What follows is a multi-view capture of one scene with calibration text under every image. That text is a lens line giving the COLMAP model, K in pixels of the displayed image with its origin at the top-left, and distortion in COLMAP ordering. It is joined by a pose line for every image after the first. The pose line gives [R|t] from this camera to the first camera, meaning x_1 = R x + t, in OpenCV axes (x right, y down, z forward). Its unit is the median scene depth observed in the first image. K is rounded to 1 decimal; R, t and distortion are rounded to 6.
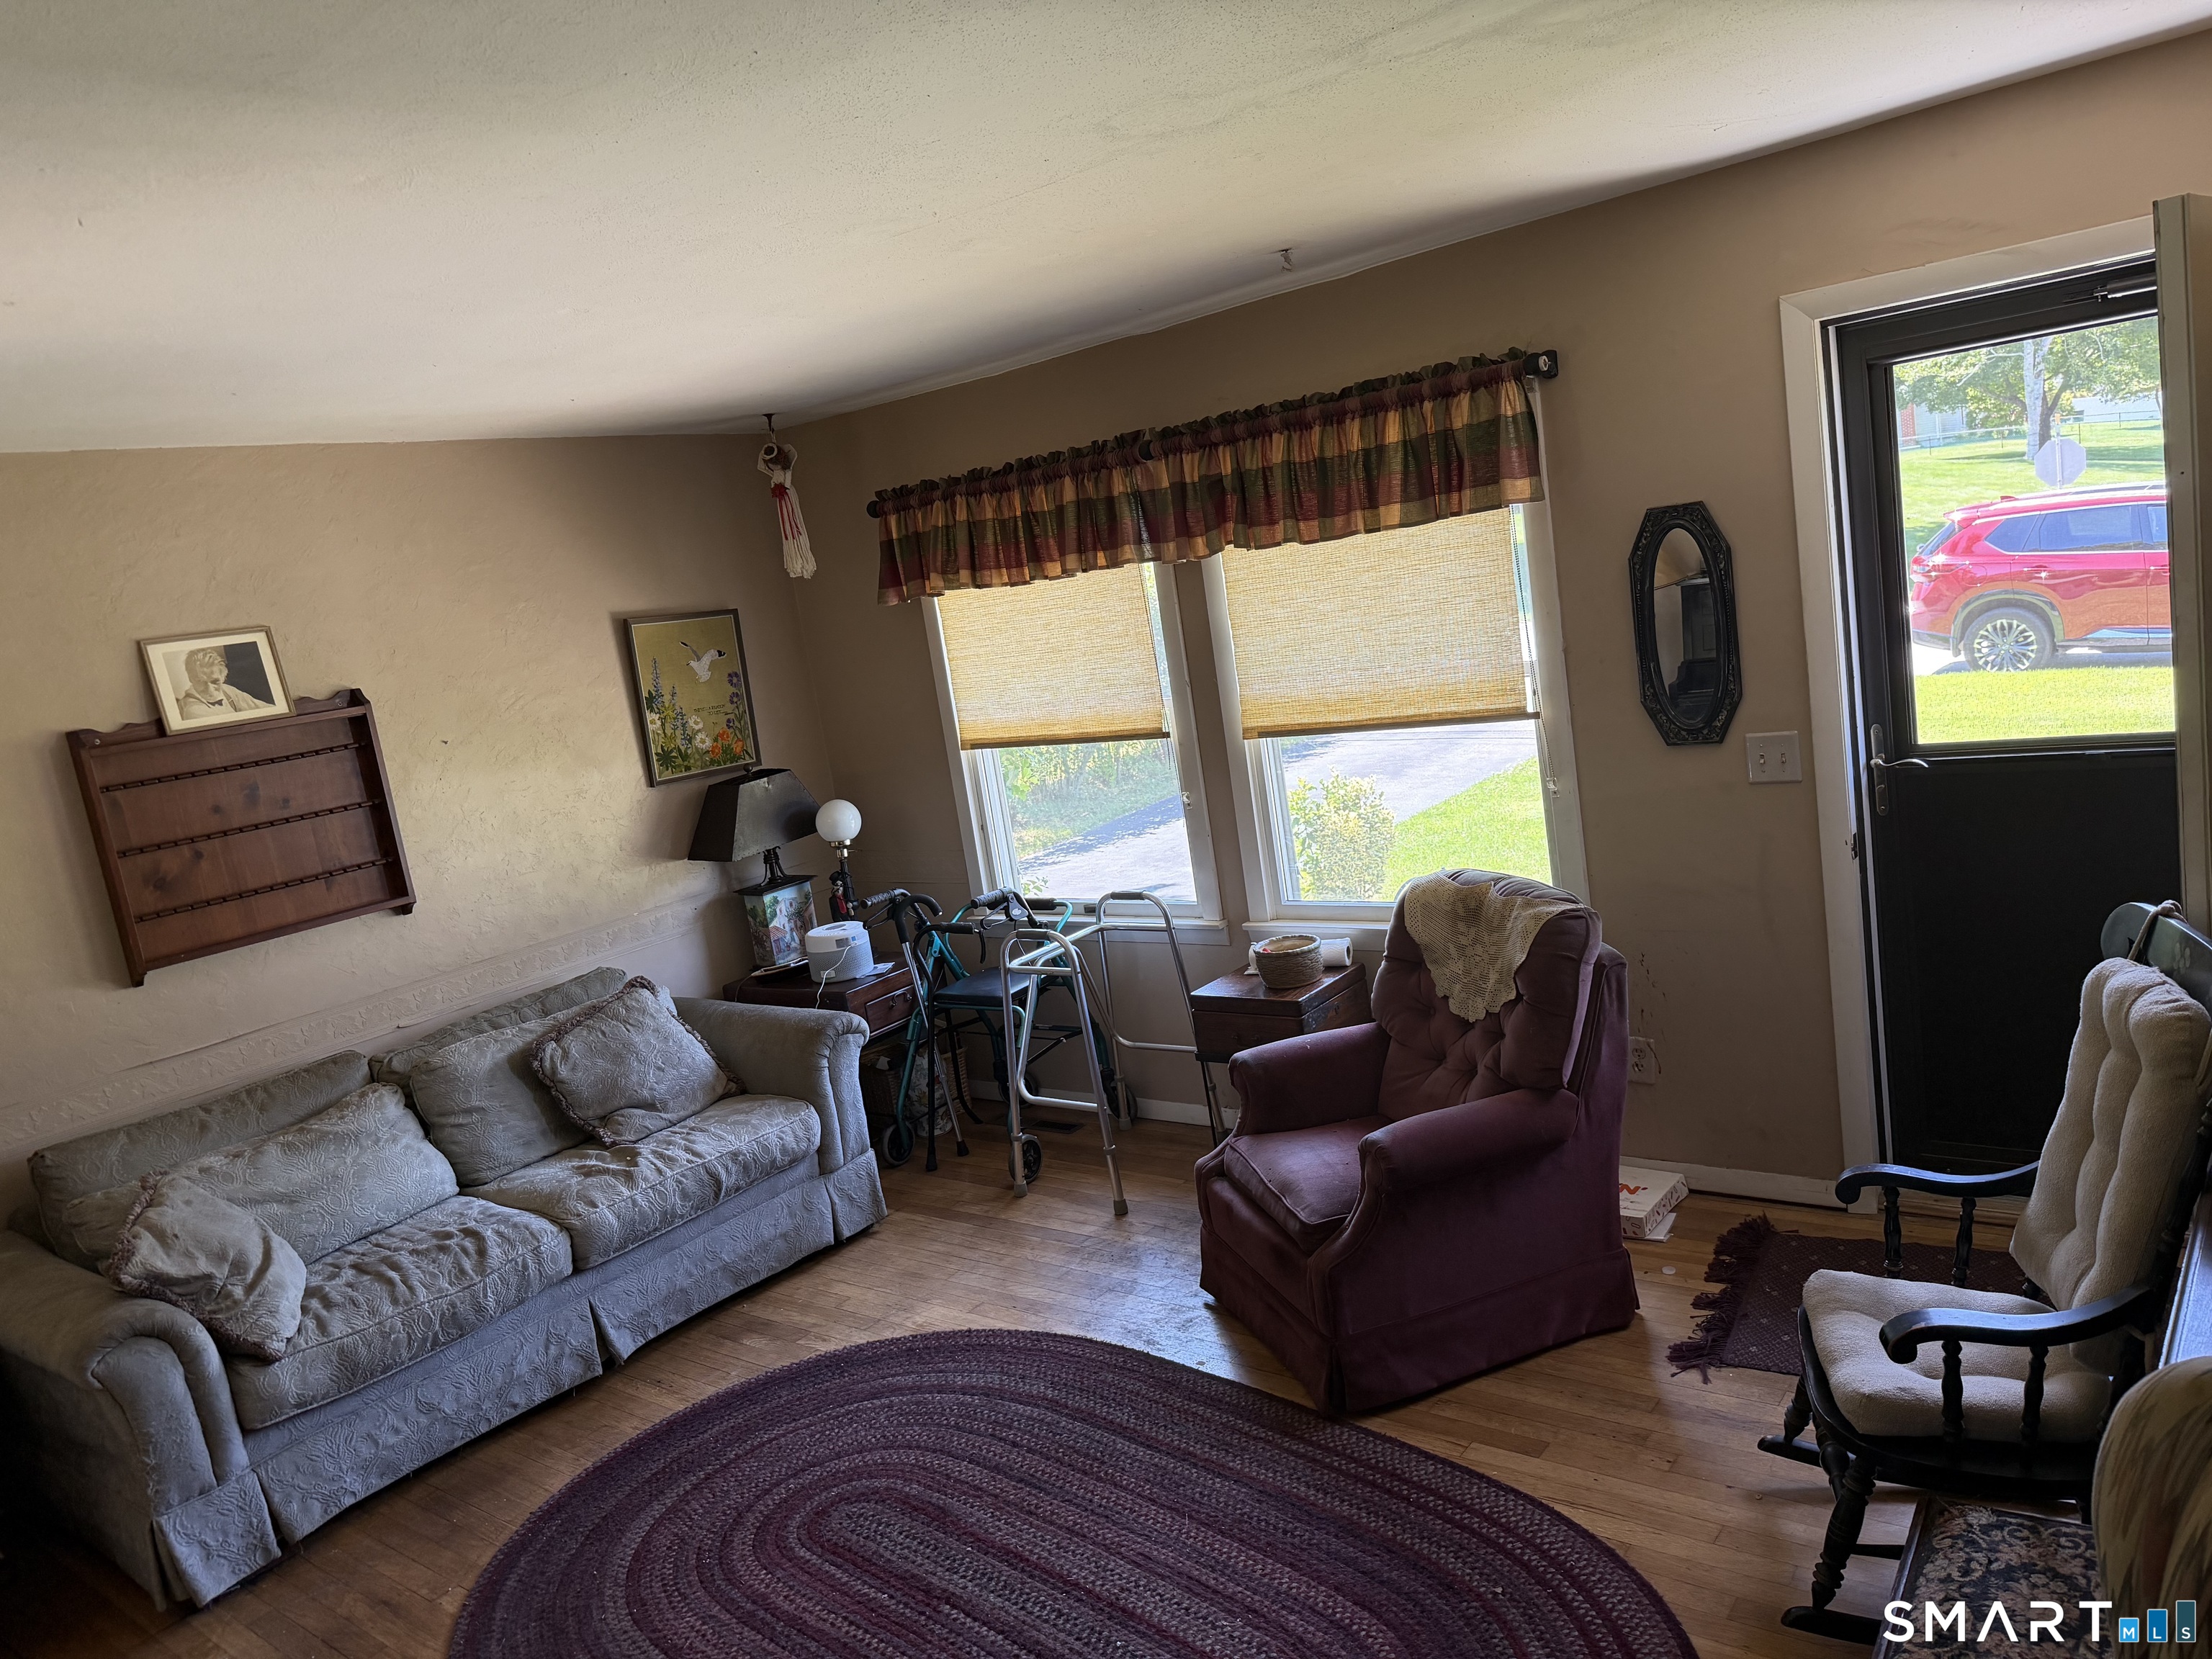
lens RADIAL K [[1534.8, 0, 1108.6], [0, 1534.8, 843.5], [0, 0, 1]] dist [0.068770, -0.059052]
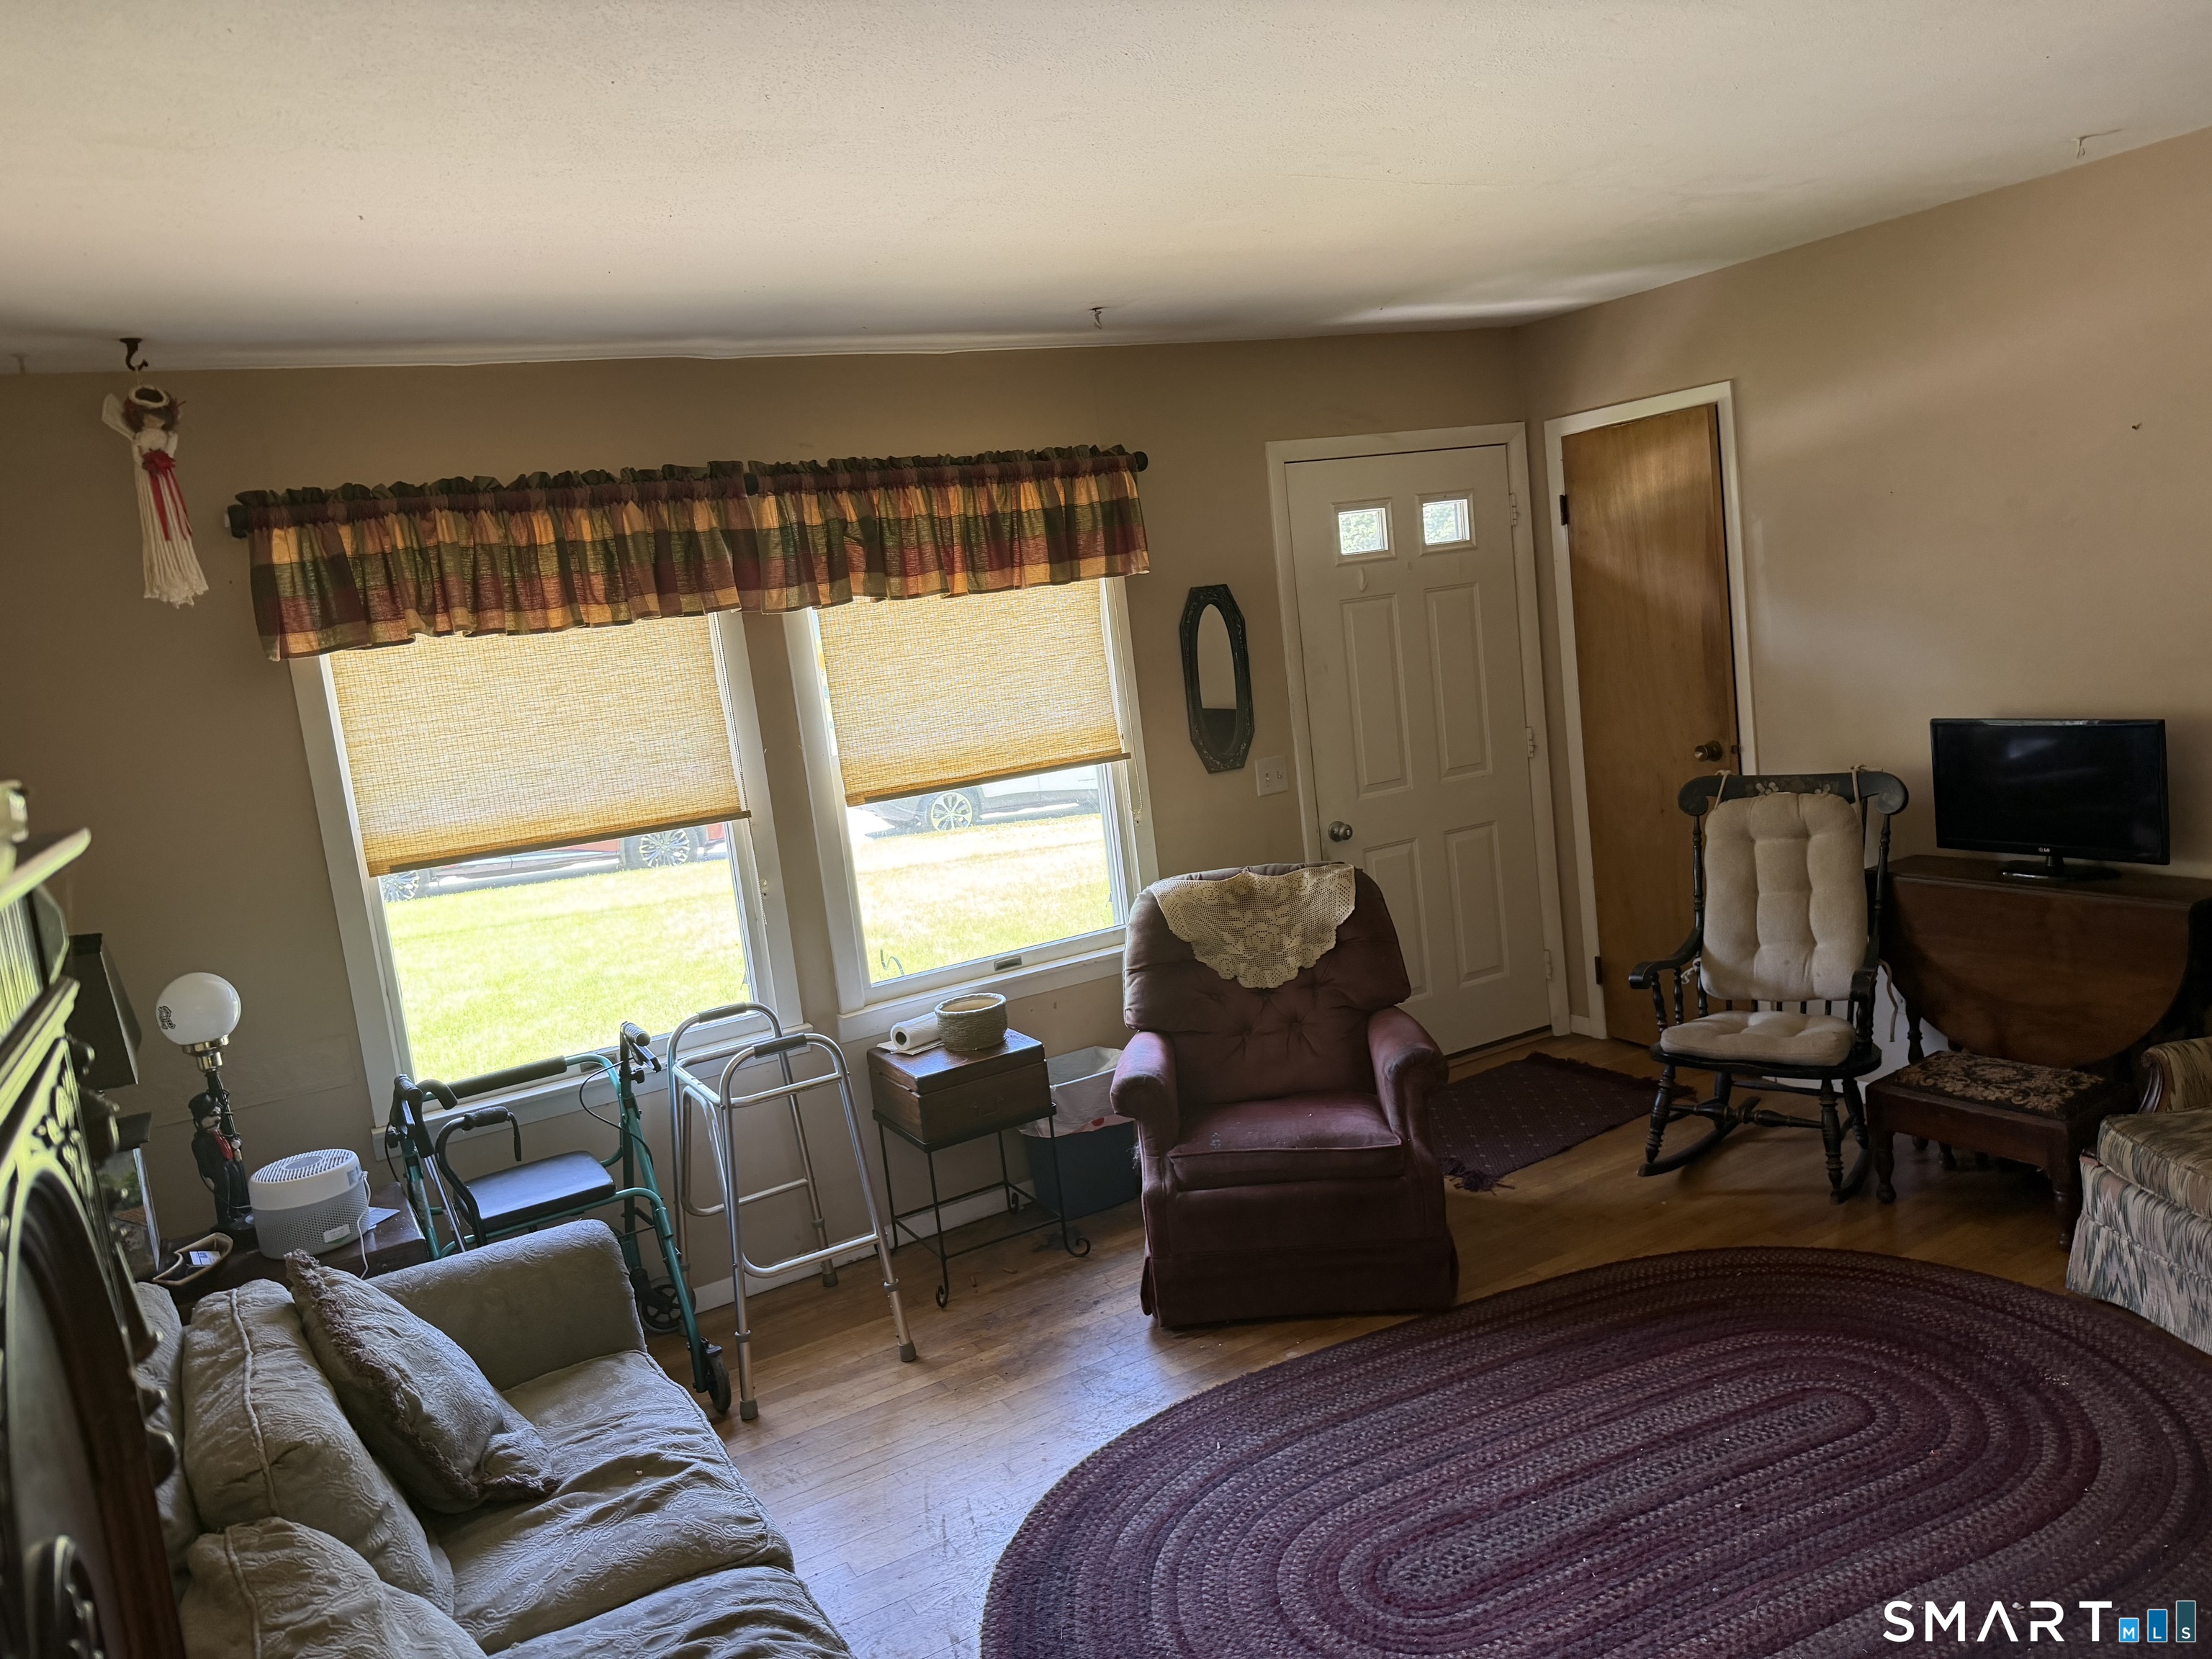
lens RADIAL K [[1534.8, 0, 1089.4], [0, 1534.8, 833.1], [0, 0, 1]] dist [0.068770, -0.059052]
pose [[0.398999, -0.023366, 0.916654, -0.737673], [0.212654, 0.974778, -0.067716, 0.042573], [-0.891952, 0.221948, 0.393905, 0.539074]]
